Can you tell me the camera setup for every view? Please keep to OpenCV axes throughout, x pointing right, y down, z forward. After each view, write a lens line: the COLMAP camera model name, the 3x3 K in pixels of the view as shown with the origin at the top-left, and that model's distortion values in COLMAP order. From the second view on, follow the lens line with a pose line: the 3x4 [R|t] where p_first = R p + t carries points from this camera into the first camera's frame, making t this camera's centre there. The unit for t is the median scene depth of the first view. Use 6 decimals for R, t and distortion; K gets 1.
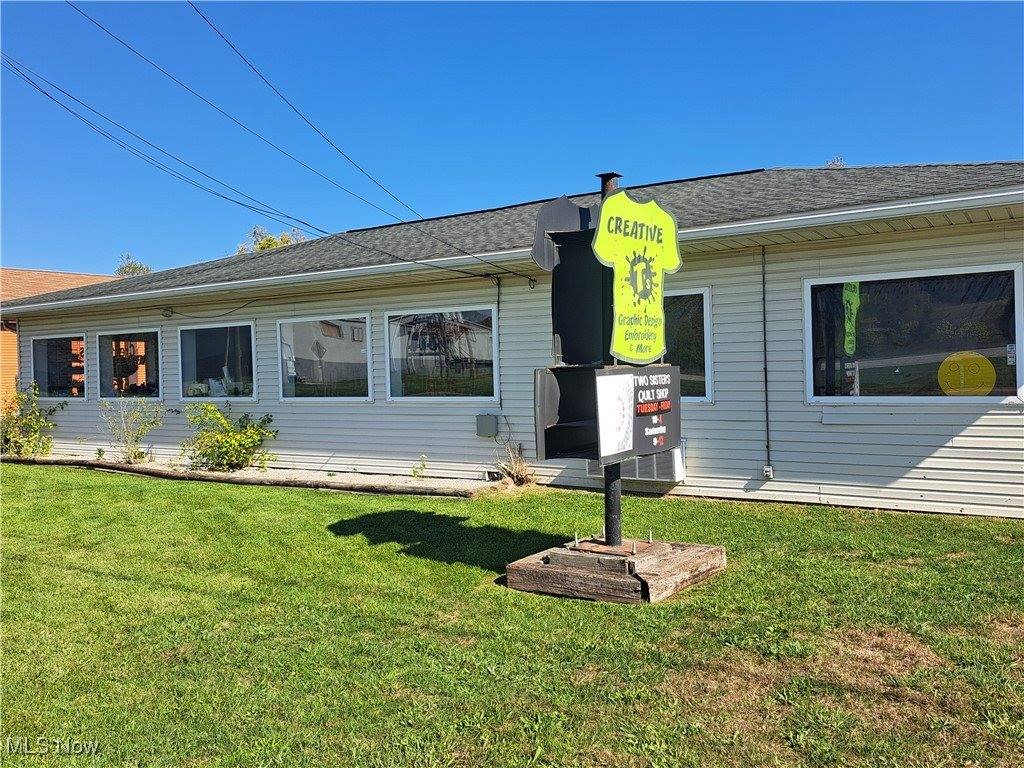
lens RADIAL K [[798.5, 0, 507.1], [0, 798.5, 389.7], [0, 0, 1]] dist [0.072178, 0.000343]
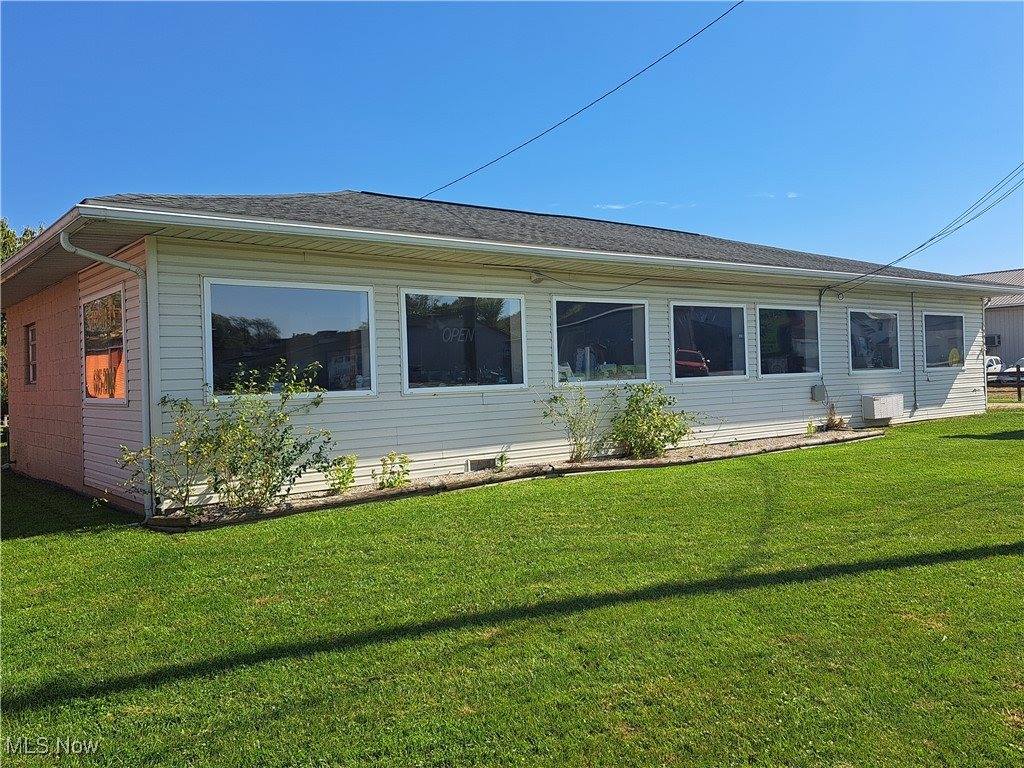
lens RADIAL K [[852.1, 0, 509.3], [0, 852.1, 379.1], [0, 0, 1]] dist [0.002085, -0.003107]
pose [[0.354625, -0.005592, 0.934992, -2.175126], [0.030882, 0.999507, -0.005735, 0.016717], [-0.934498, 0.030908, 0.354623, 1.301835]]
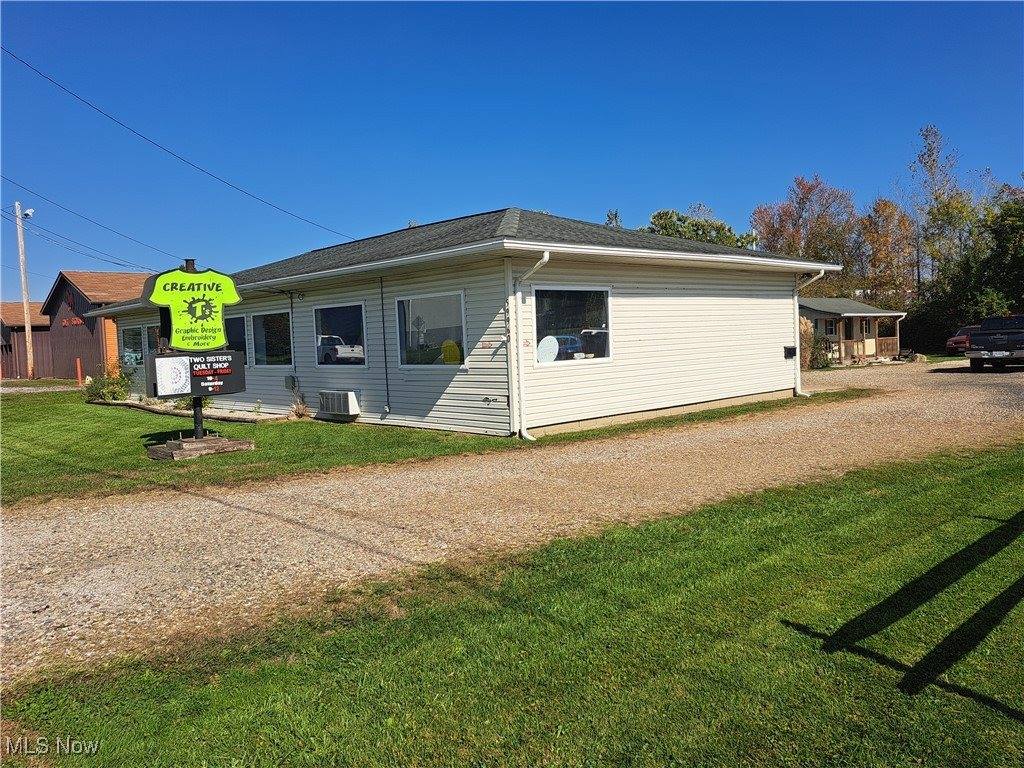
lens RADIAL K [[732.6, 0, 515.4], [0, 732.6, 379.8], [0, 0, 1]] dist [0.075147, -0.011775]
pose [[0.973254, -0.000446, -0.229730, 1.046552], [0.009120, 0.999285, 0.036694, -0.016370], [0.229550, -0.037807, 0.972562, -0.509496]]
